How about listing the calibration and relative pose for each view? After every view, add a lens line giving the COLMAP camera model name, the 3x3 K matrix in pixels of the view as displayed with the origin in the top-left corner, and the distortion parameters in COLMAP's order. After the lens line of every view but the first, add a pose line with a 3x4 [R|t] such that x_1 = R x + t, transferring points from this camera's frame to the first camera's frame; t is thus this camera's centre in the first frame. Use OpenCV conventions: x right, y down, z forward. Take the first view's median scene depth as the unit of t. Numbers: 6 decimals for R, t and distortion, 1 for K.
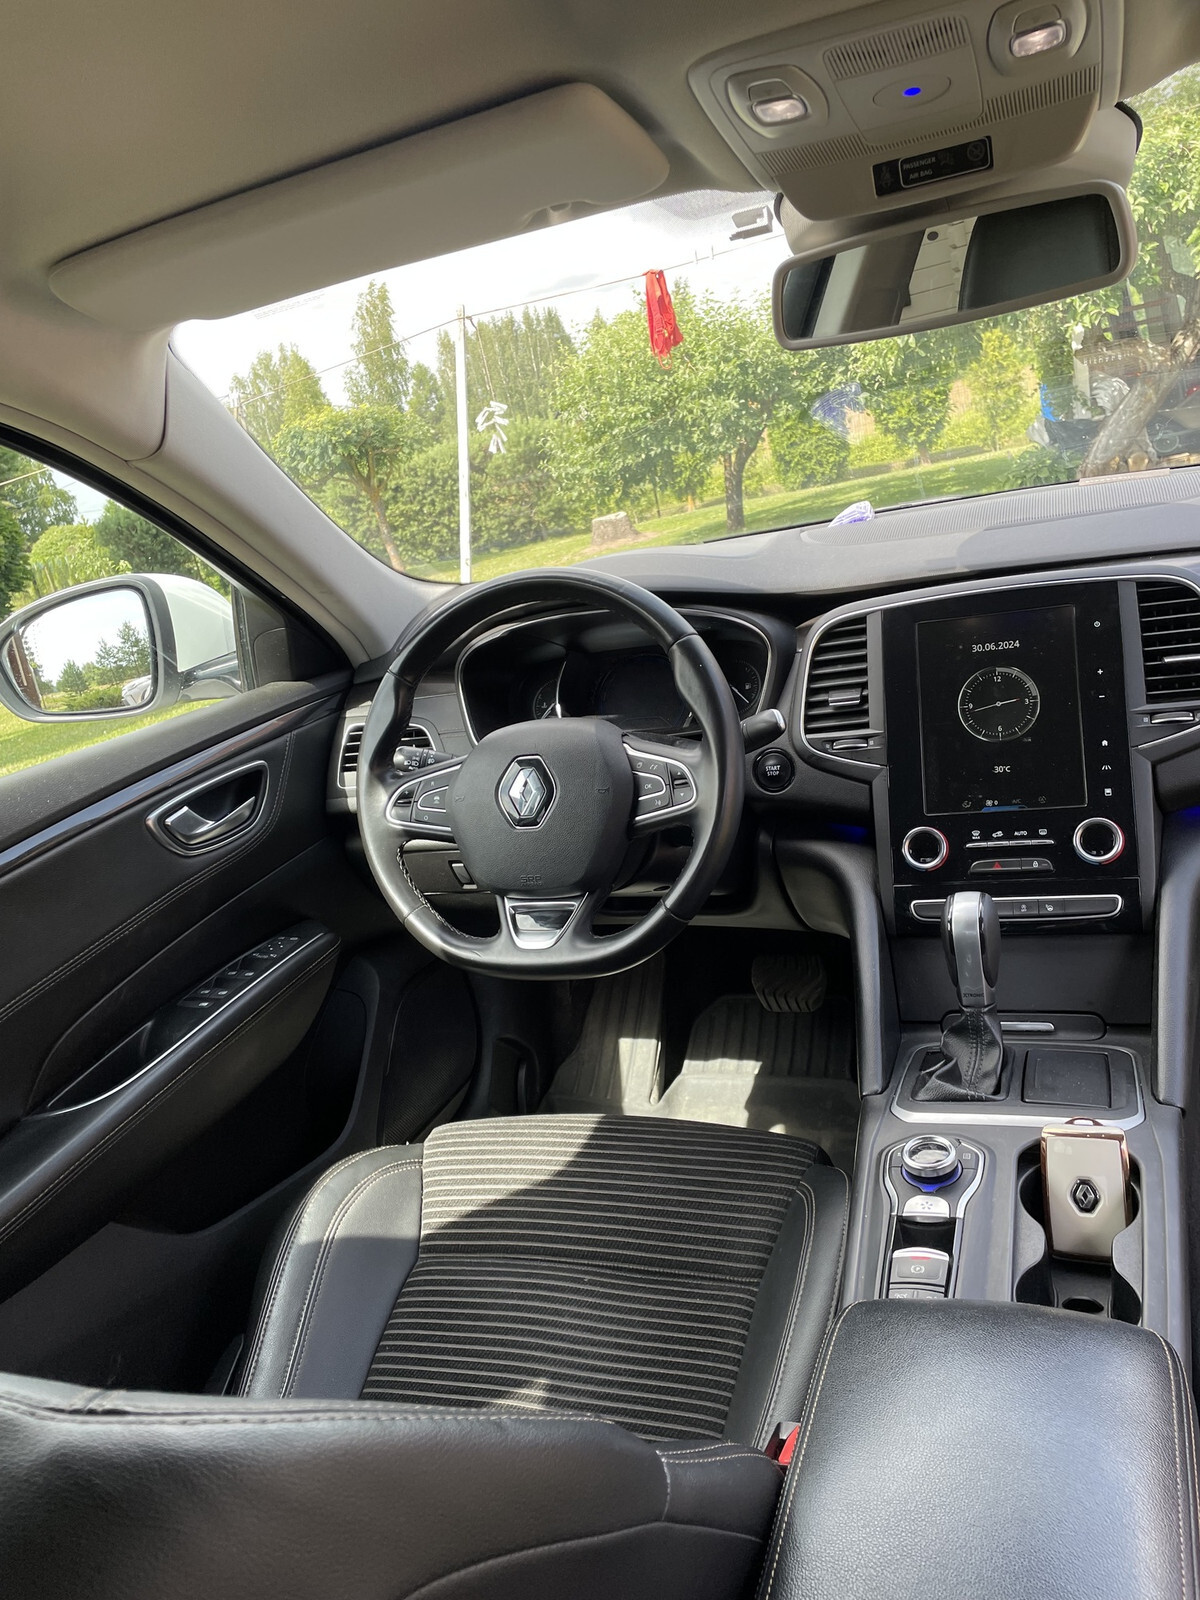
lens RADIAL K [[1251.0, 0, 663.6], [0, 1251.0, 787.4], [0, 0, 1]] dist [0.023032, -0.028631]
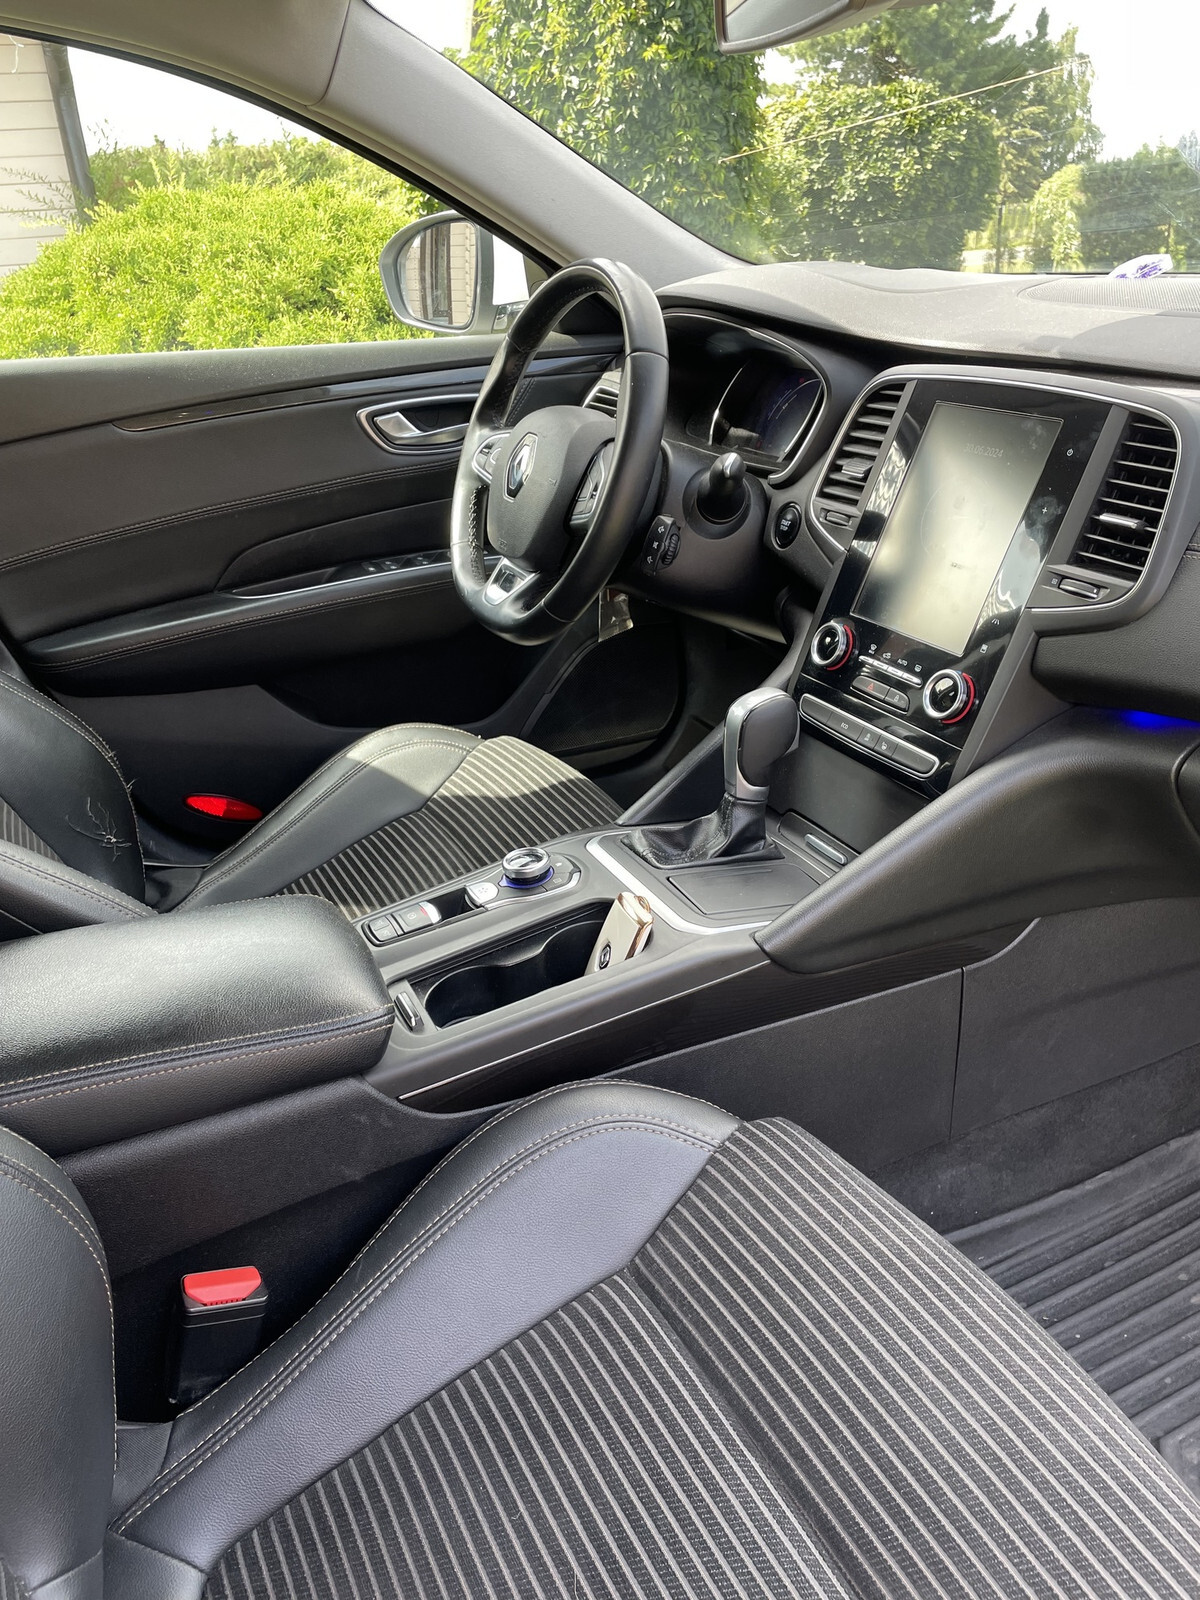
lens RADIAL K [[1251.0, 0, 595.7], [0, 1251.0, 808.4], [0, 0, 1]] dist [0.023032, -0.028631]
pose [[0.684009, 0.429163, -0.589873, 0.658279], [-0.261167, 0.899101, 0.351297, -0.119727], [0.681119, -0.086235, 0.727076, 0.181490]]
